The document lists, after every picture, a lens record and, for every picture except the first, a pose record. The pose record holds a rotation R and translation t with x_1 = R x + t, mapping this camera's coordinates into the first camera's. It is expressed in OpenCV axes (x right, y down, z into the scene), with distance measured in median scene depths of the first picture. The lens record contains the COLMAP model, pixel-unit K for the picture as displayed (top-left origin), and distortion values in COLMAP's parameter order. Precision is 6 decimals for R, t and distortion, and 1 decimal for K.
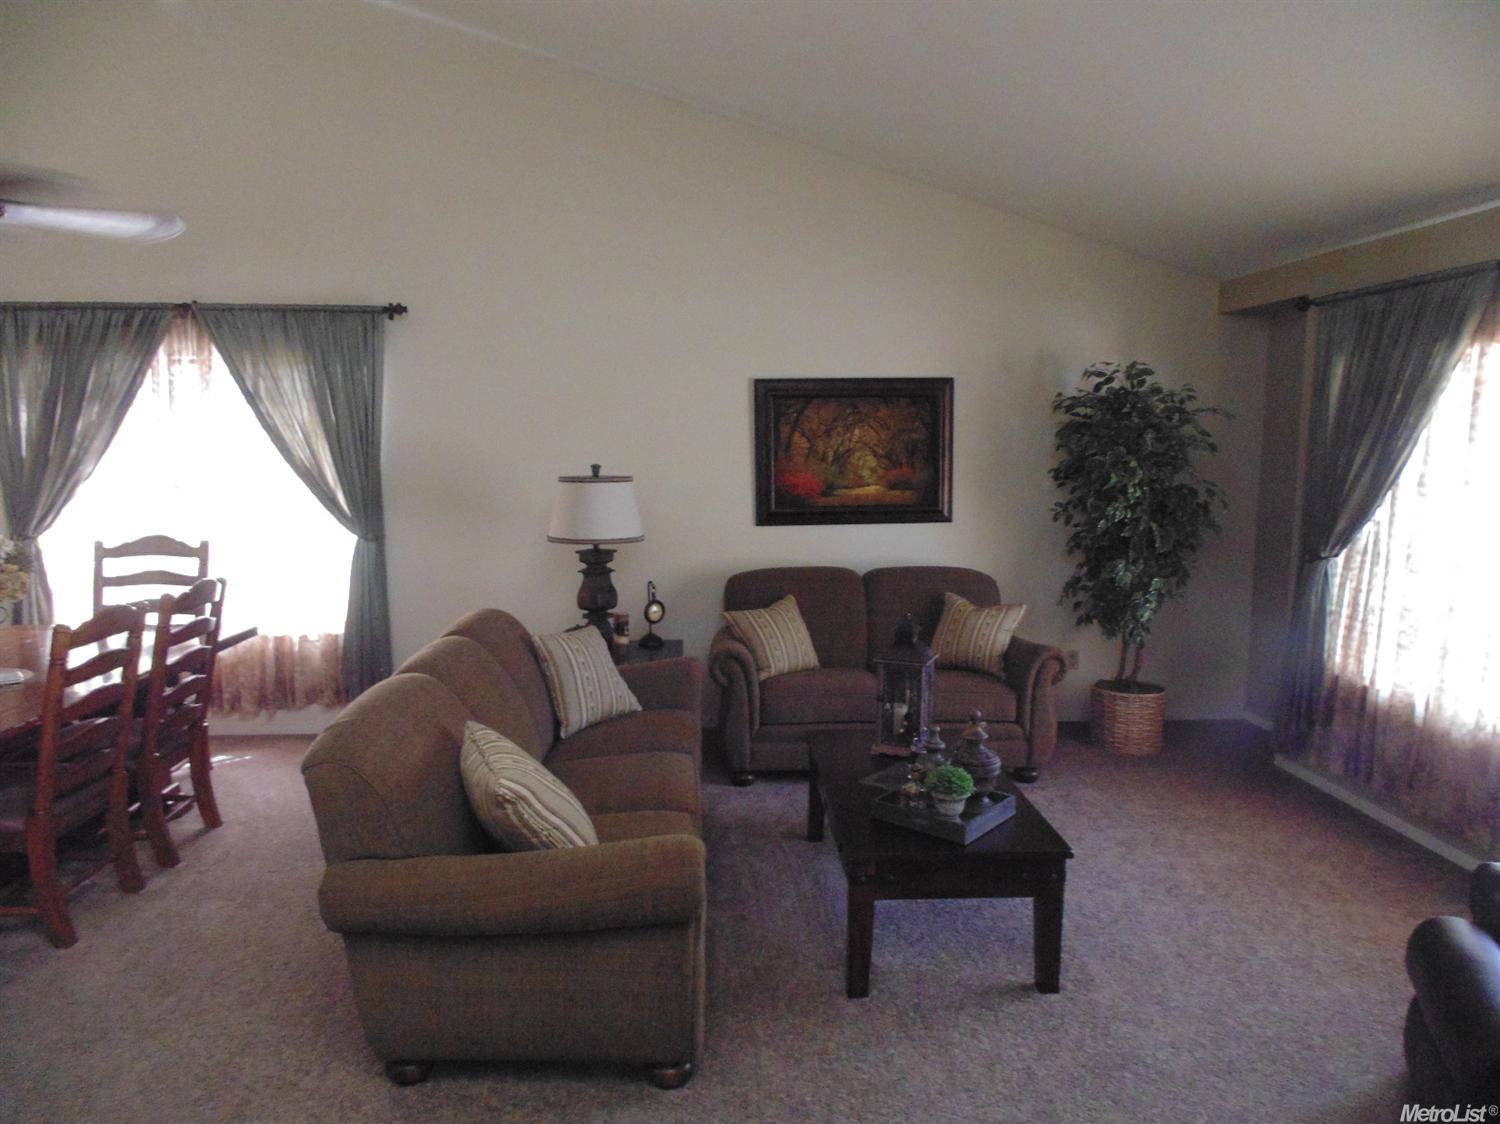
lens RADIAL K [[994.9, 0, 755.1], [0, 994.9, 550.7], [0, 0, 1]] dist [-0.017545, 0.003328]
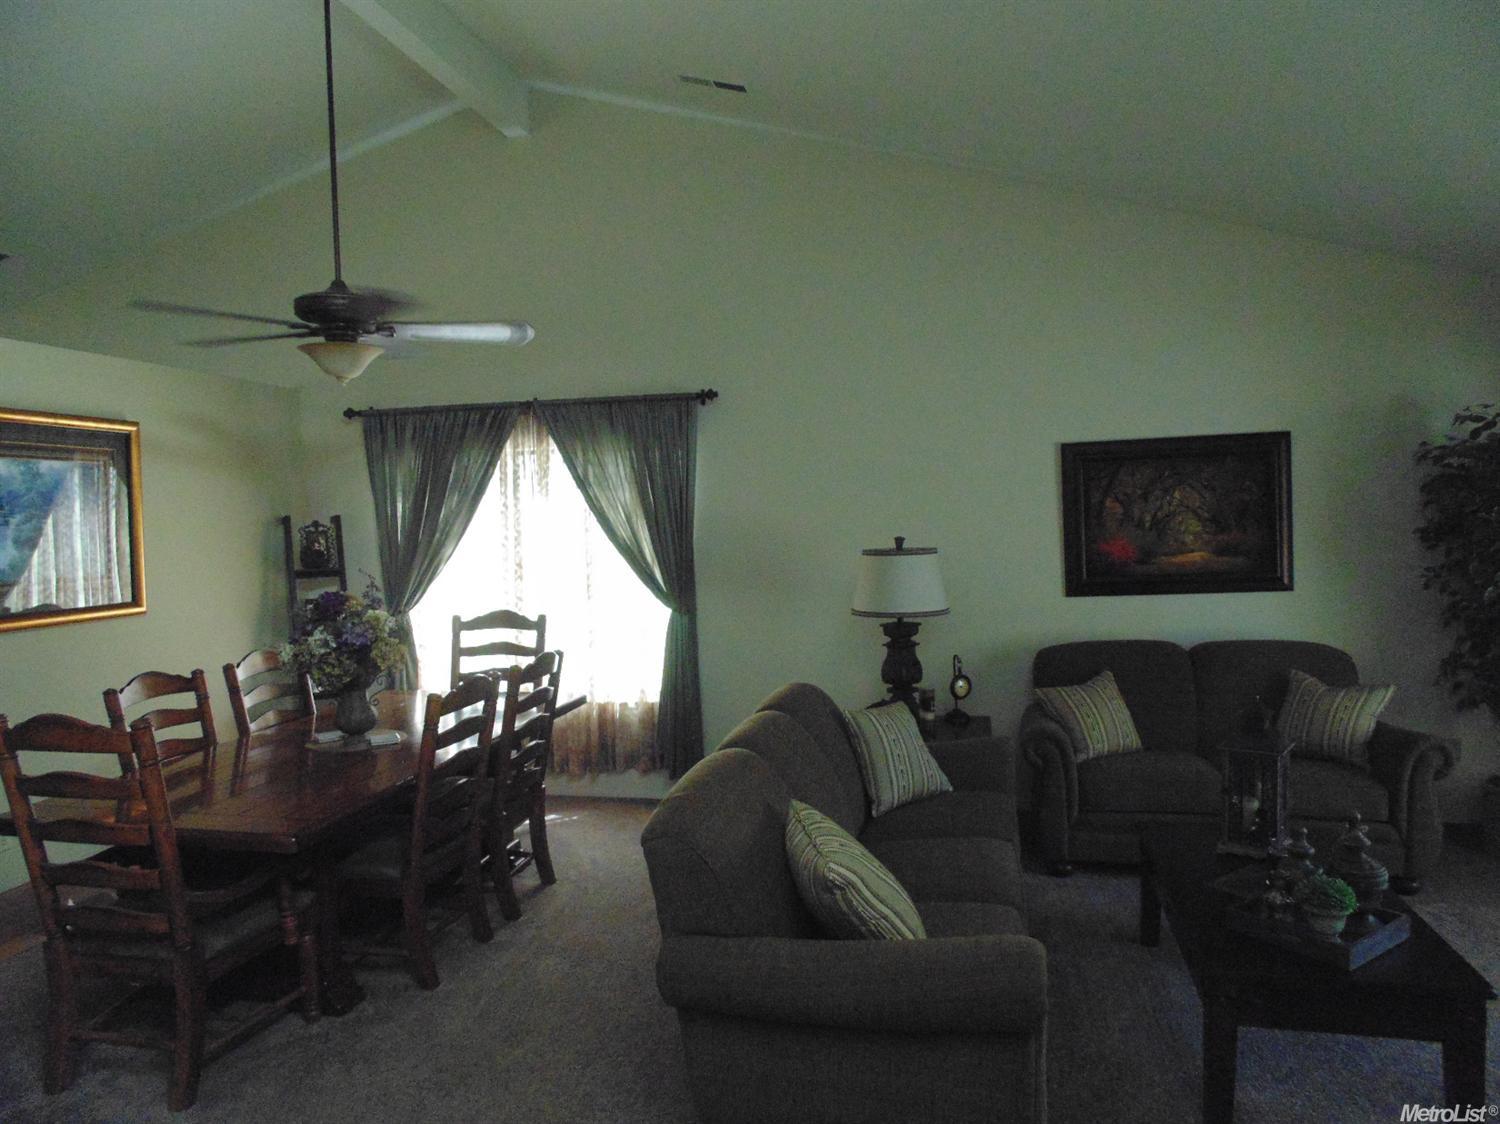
lens RADIAL K [[994.9, 0, 755.1], [0, 994.9, 550.7], [0, 0, 1]] dist [-0.017545, 0.003328]
pose [[0.960733, -0.020029, -0.276751, -0.024078], [0.001428, 0.997735, -0.067249, -0.006339], [0.277471, 0.064213, 0.958586, 0.007998]]
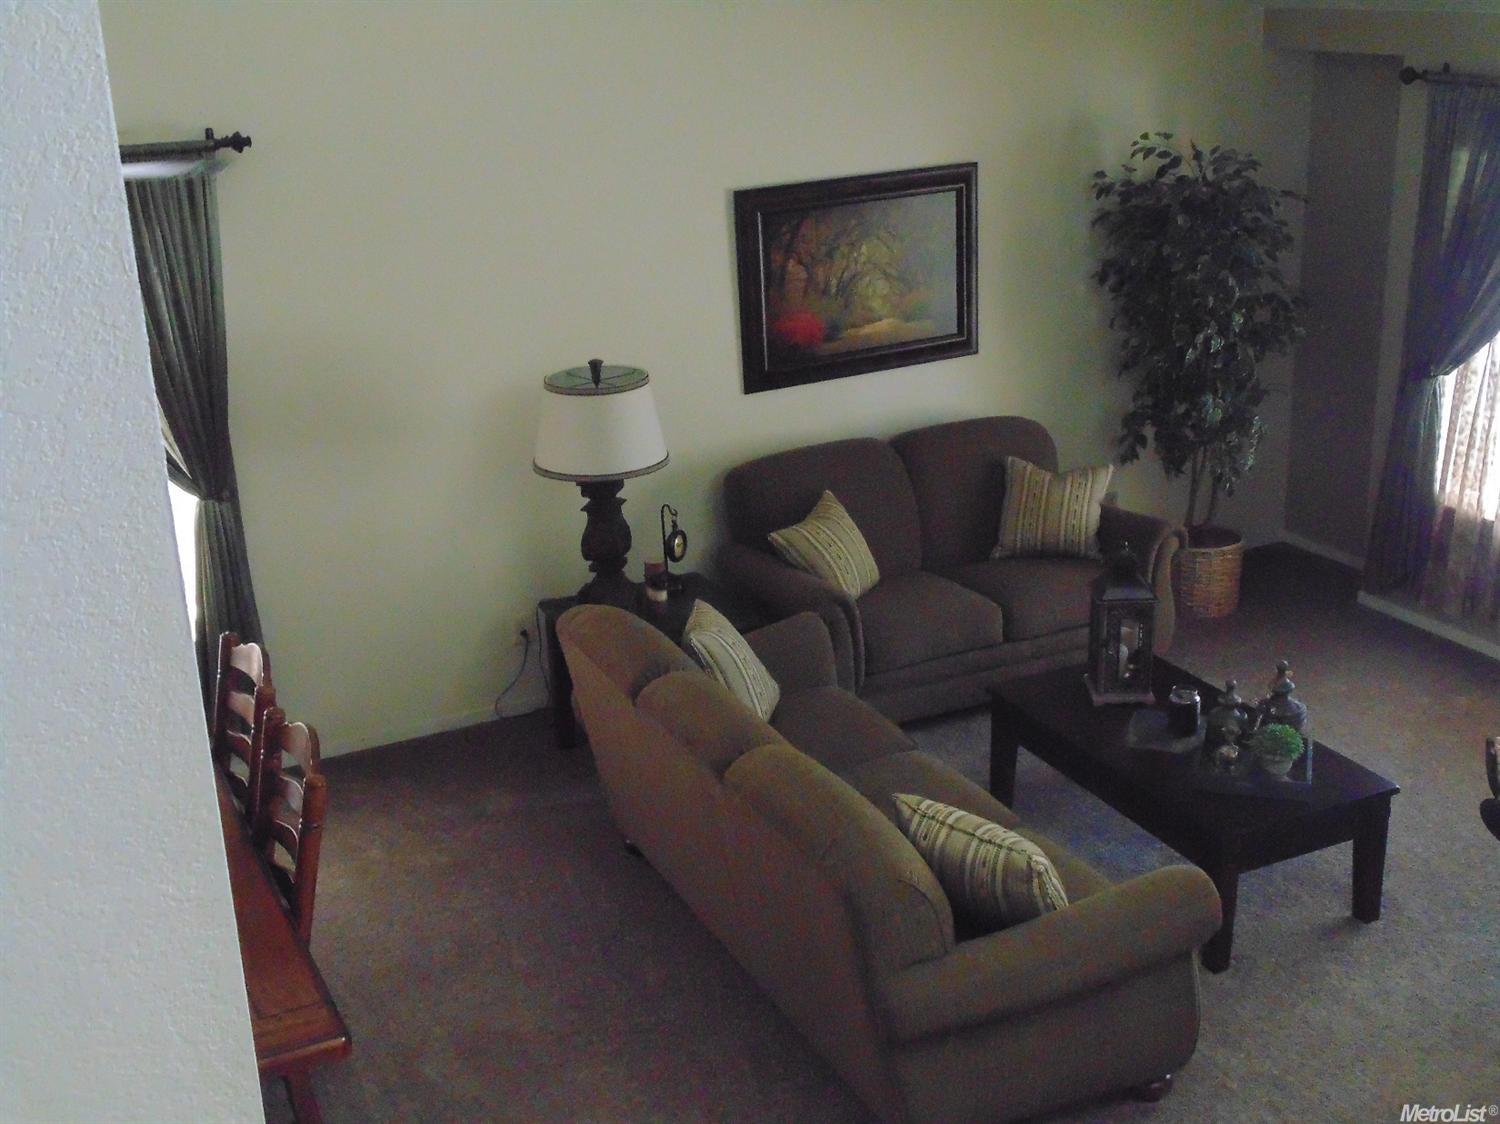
lens RADIAL K [[1758.0, 0, 751.3], [0, 1758.0, 531.0], [0, 0, 1]] dist [-0.020908, -0.031820]
pose [[0.923881, -0.154596, 0.350062, -0.522036], [0.080944, 0.973014, 0.216082, -0.232876], [-0.374020, -0.171299, 0.911463, -0.200899]]
